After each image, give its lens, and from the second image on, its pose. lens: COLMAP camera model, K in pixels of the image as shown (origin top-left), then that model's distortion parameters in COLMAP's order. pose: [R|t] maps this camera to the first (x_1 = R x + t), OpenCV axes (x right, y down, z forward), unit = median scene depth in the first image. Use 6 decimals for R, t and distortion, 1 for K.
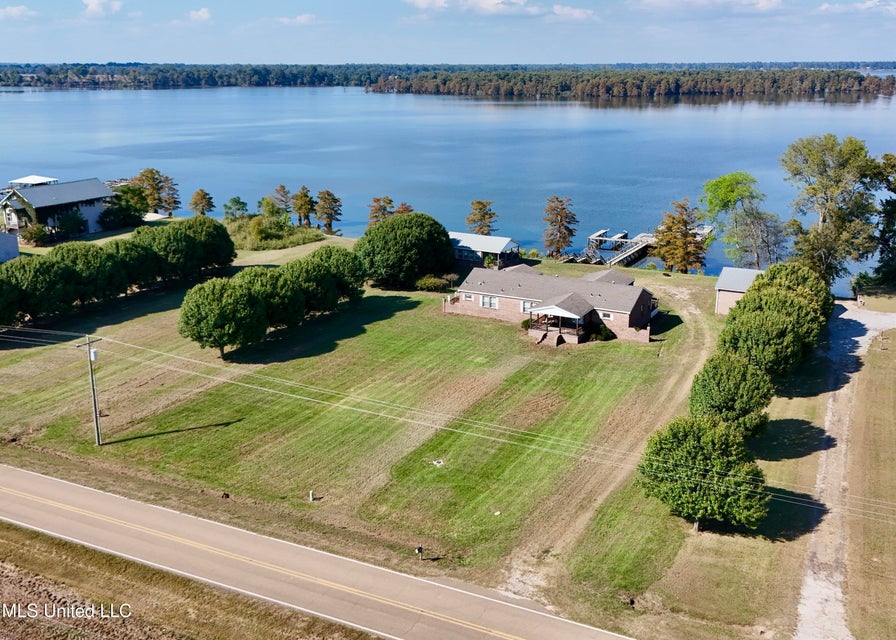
lens RADIAL K [[873.1, 0, 463.7], [0, 873.1, 320.8], [0, 0, 1]] dist [0.022036, 0.003360]
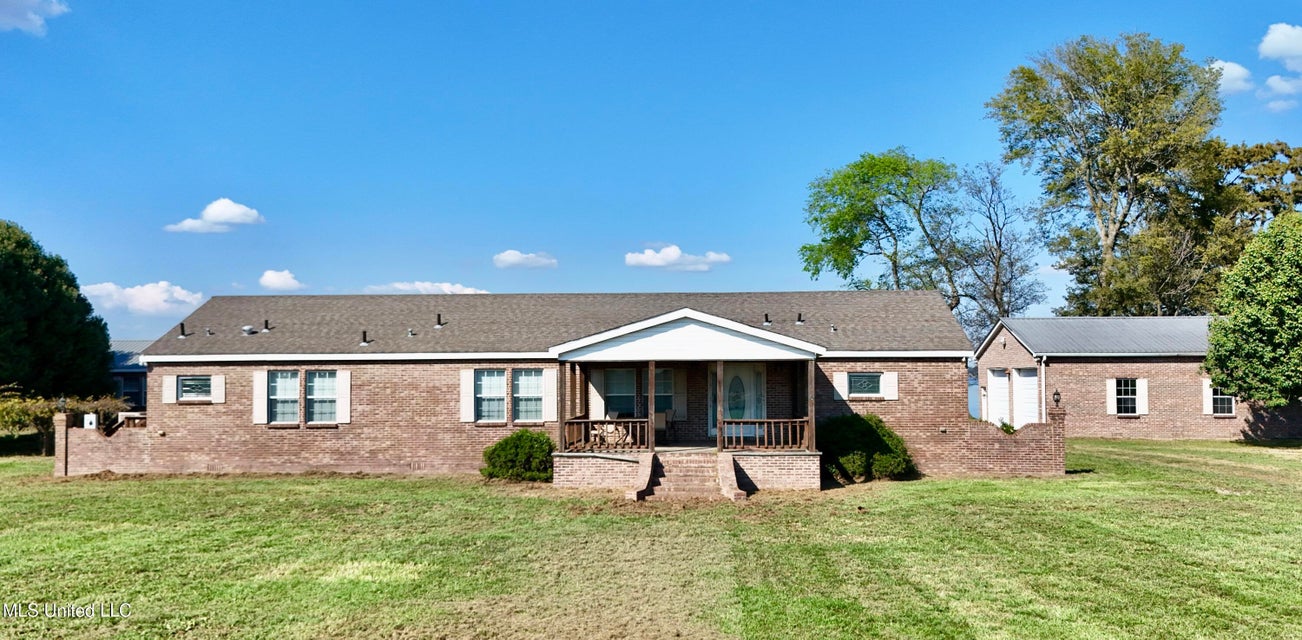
lens RADIAL K [[1117.3, 0, 665.8], [0, 1117.3, 341.8], [0, 0, 1]] dist [0.043686, -0.005637]
pose [[0.899887, 0.007001, 0.436067, -0.011557], [0.128876, 0.950950, -0.281221, 0.056176], [-0.416646, 0.309266, 0.854845, 0.718606]]
